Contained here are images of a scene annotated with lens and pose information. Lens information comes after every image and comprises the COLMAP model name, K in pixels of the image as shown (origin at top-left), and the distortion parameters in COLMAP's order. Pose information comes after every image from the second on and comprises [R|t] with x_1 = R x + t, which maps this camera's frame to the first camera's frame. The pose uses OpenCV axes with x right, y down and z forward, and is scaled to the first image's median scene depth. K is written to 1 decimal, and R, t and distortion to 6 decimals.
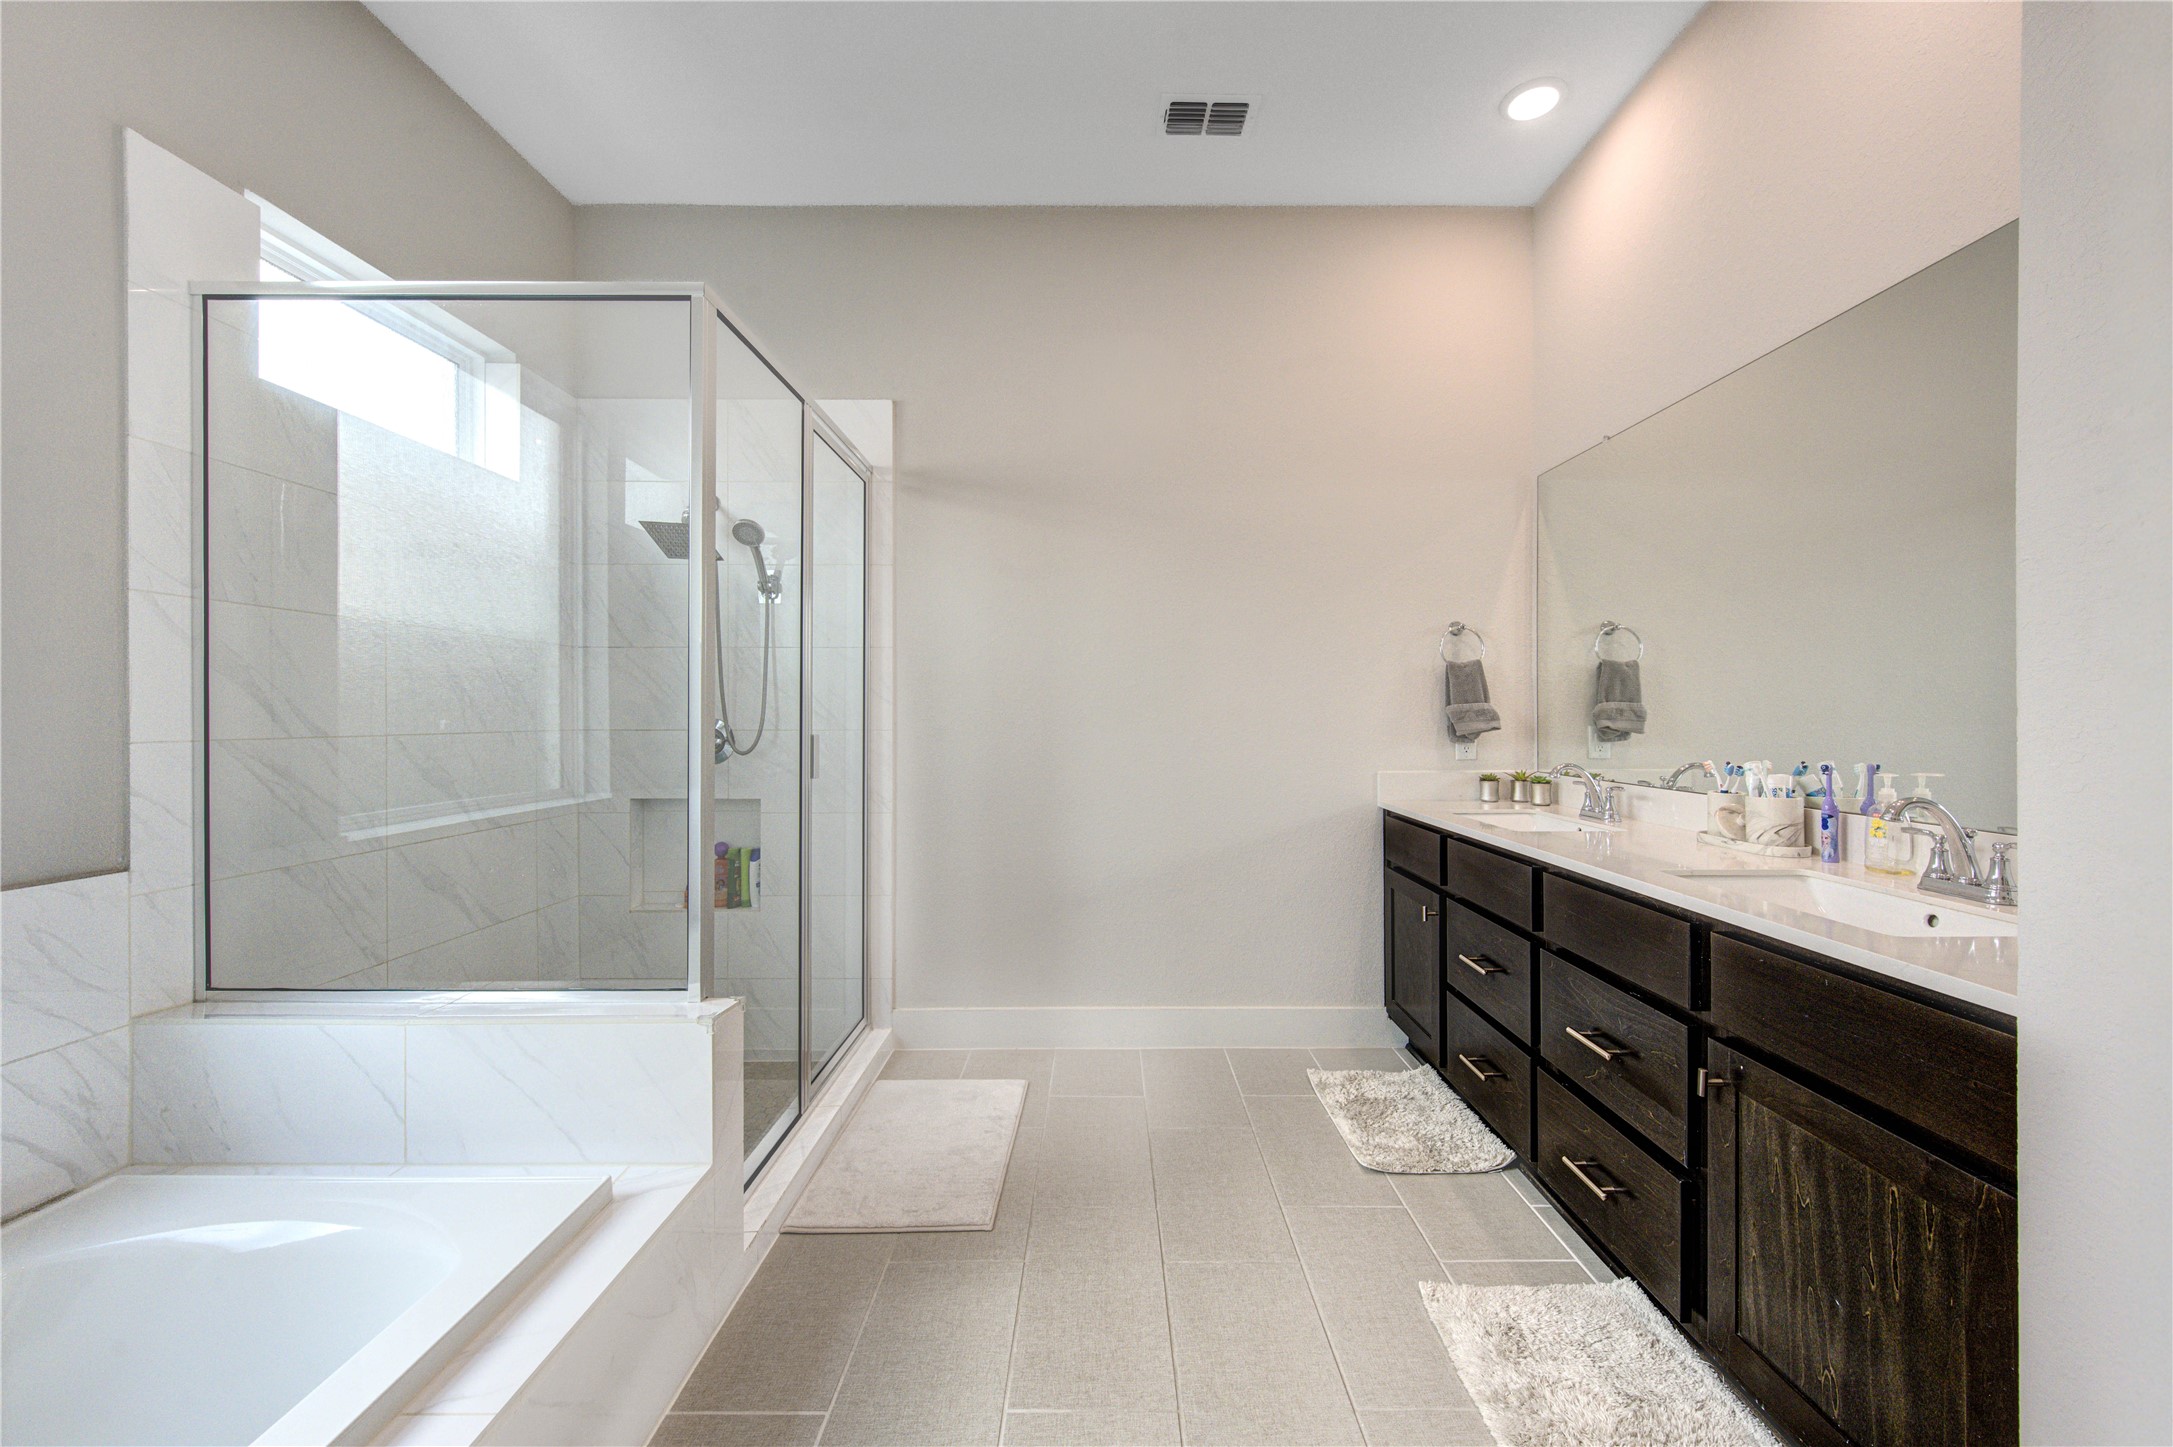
lens RADIAL K [[851.7, 0, 1088.9], [0, 851.7, 719.7], [0, 0, 1]] dist [-0.000768, 0.000123]
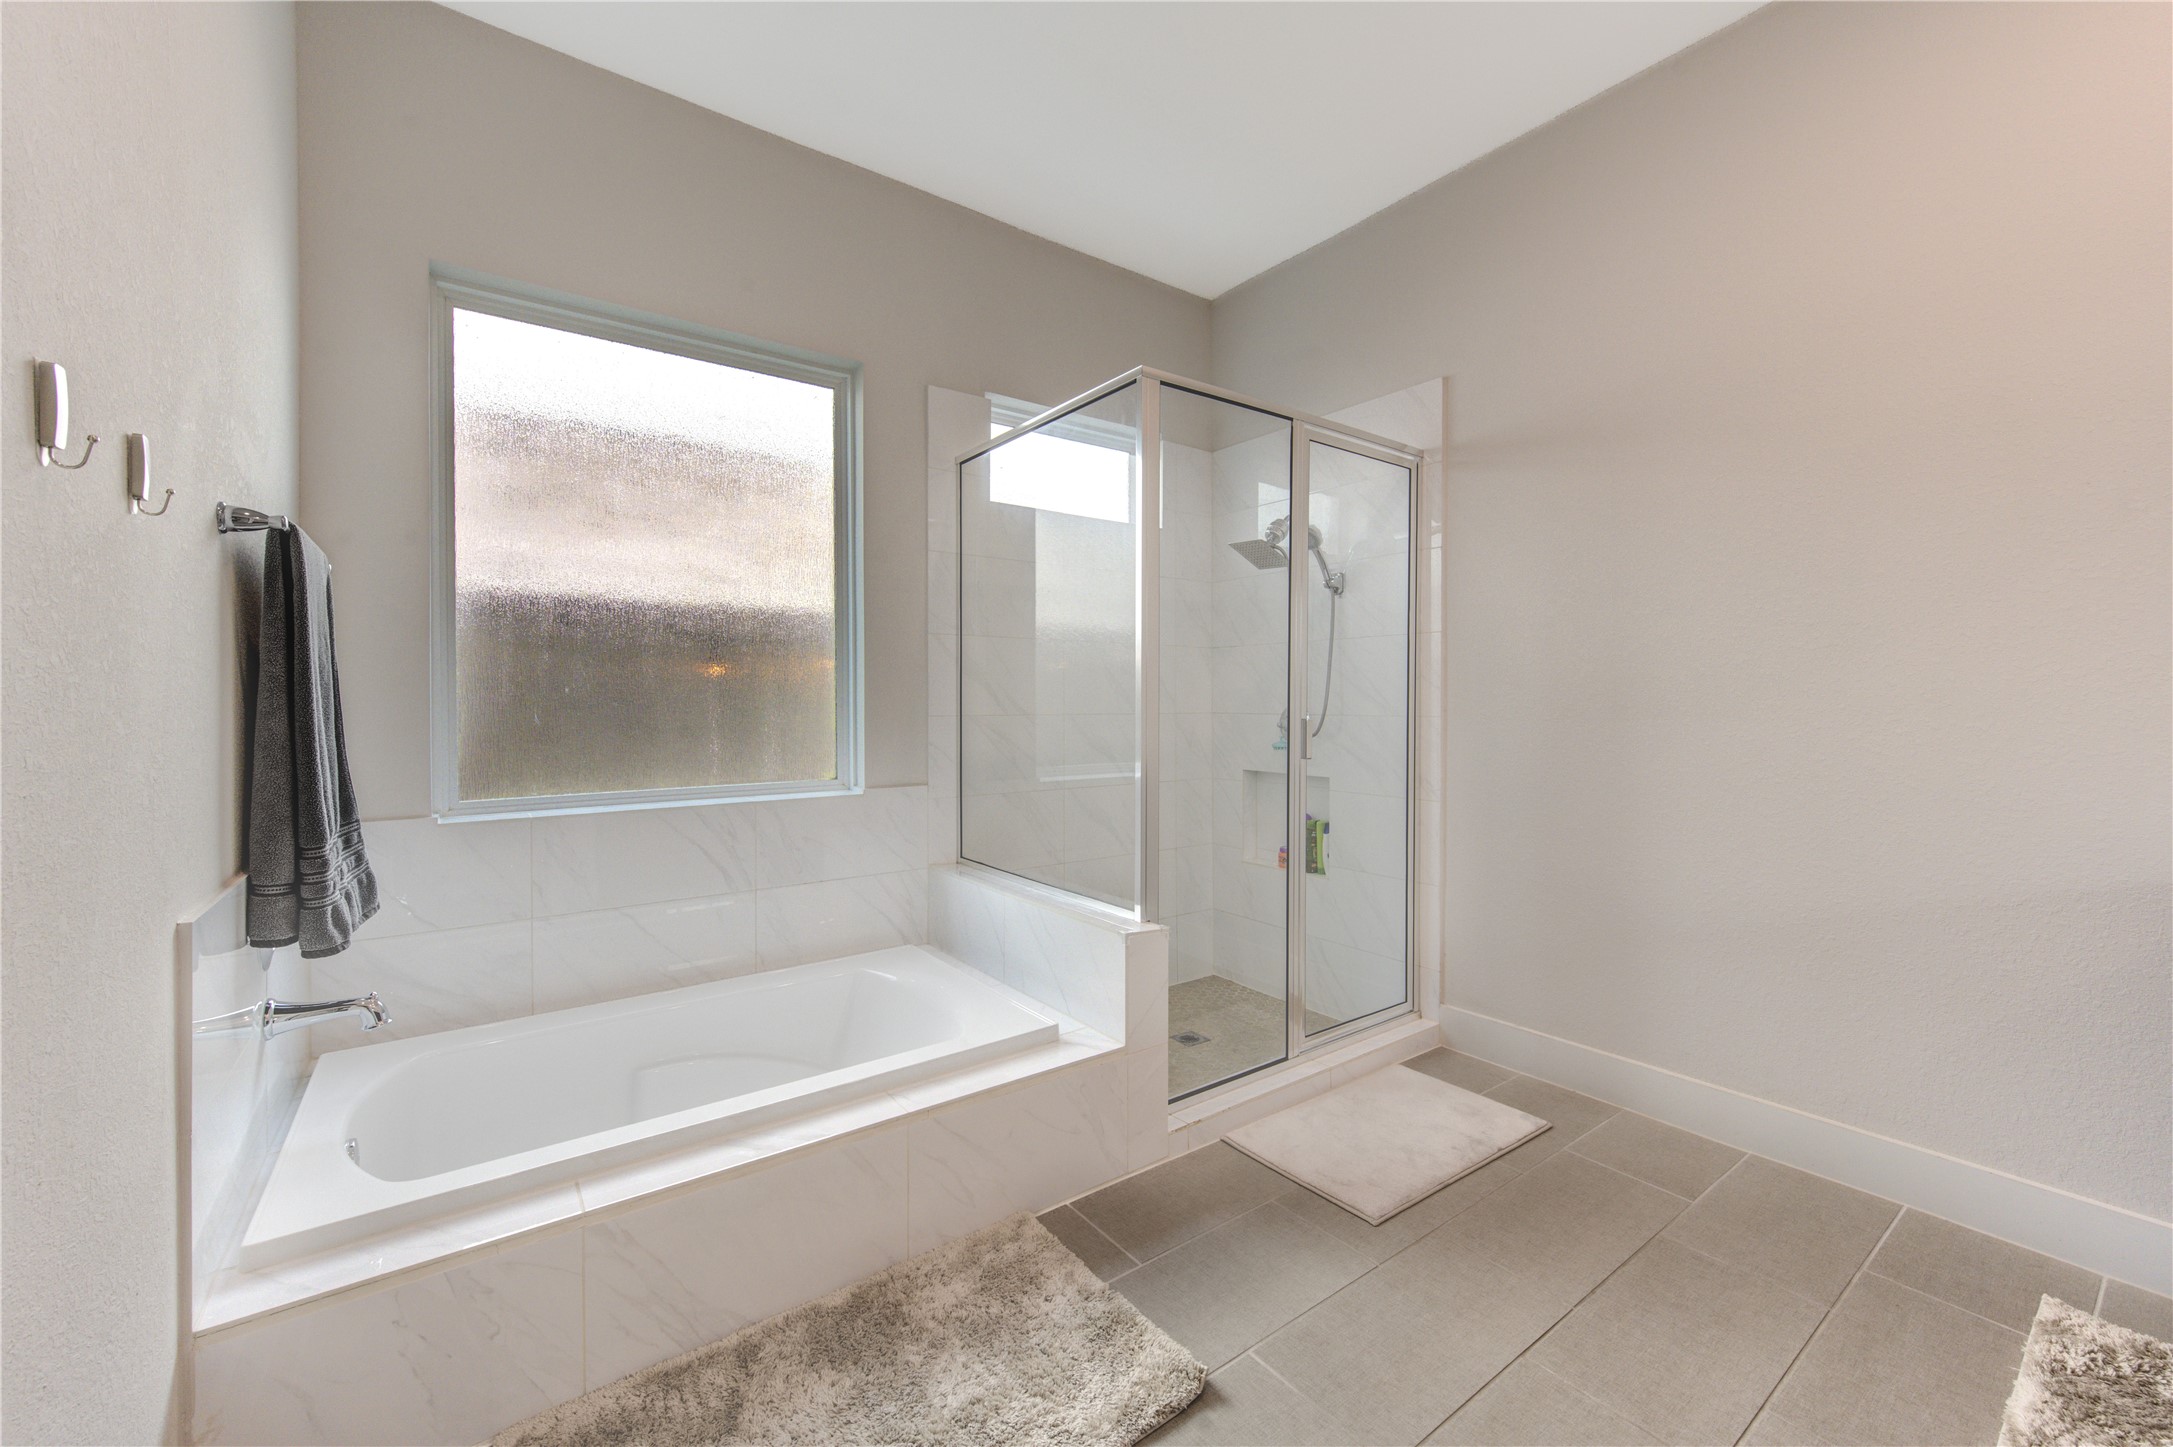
lens RADIAL K [[851.7, 0, 1091.3], [0, 851.7, 712.4], [0, 0, 1]] dist [-0.000768, 0.000123]
pose [[0.596365, 0.012775, -0.802612, 0.377636], [-0.004434, 0.999911, 0.012621, -0.004253], [0.802701, -0.003968, 0.596368, 0.121021]]
